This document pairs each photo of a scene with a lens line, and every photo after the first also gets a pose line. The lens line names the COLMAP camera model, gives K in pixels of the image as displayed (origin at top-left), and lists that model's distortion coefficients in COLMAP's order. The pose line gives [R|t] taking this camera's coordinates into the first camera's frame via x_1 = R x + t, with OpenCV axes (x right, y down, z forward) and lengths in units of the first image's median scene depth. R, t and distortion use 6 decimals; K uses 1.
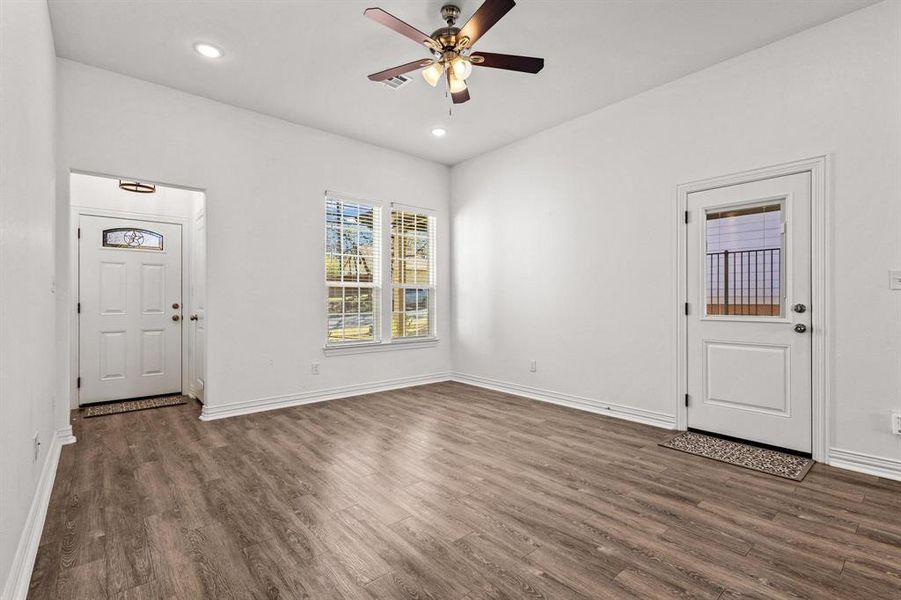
lens RADIAL K [[412.5, 0, 454.7], [0, 412.5, 301.6], [0, 0, 1]] dist [0.001986, 0.001142]
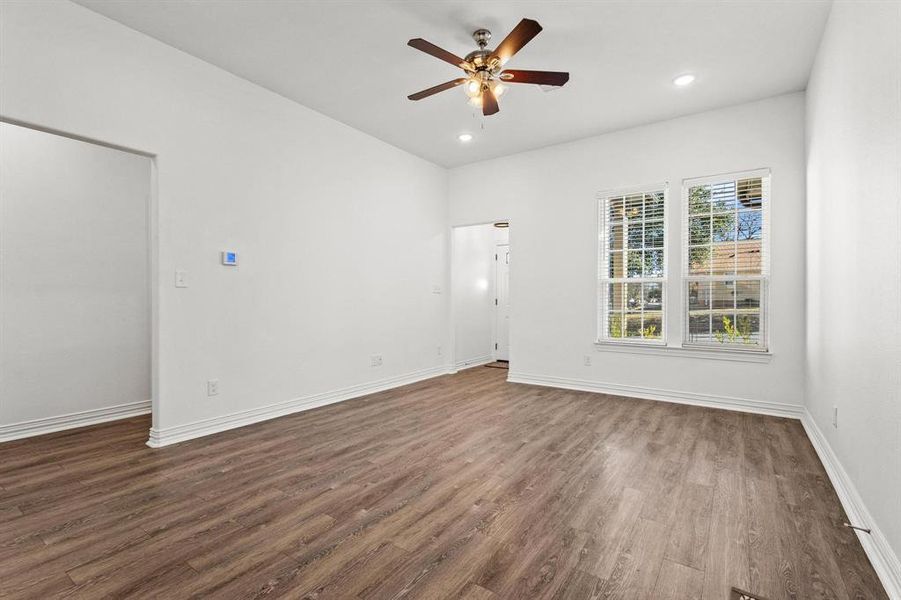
lens RADIAL K [[412.5, 0, 450.2], [0, 412.5, 298.0], [0, 0, 1]] dist [0.001986, 0.001142]
pose [[0.244098, 0.001036, -0.969750, 0.958813], [-0.002858, 0.999996, 0.000348, -0.000438], [0.969746, 0.002687, 0.244100, 0.592985]]
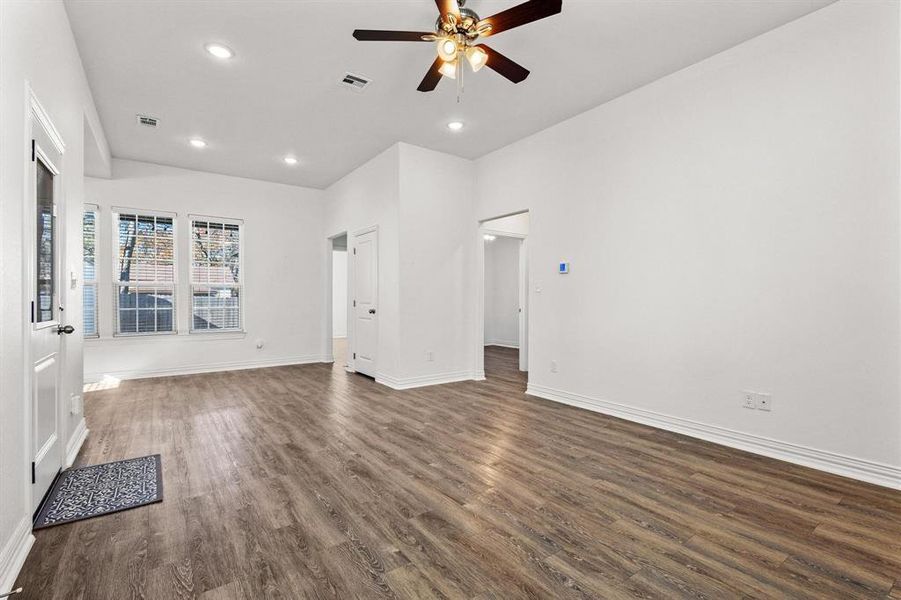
lens RADIAL K [[412.5, 0, 450.6], [0, 412.5, 299.6], [0, 0, 1]] dist [0.001986, 0.001142]
pose [[-0.995628, 0.001237, 0.093403, -0.074495], [0.001538, 0.999994, 0.003148, -0.000999], [-0.093398, 0.003278, -0.995623, 1.788546]]
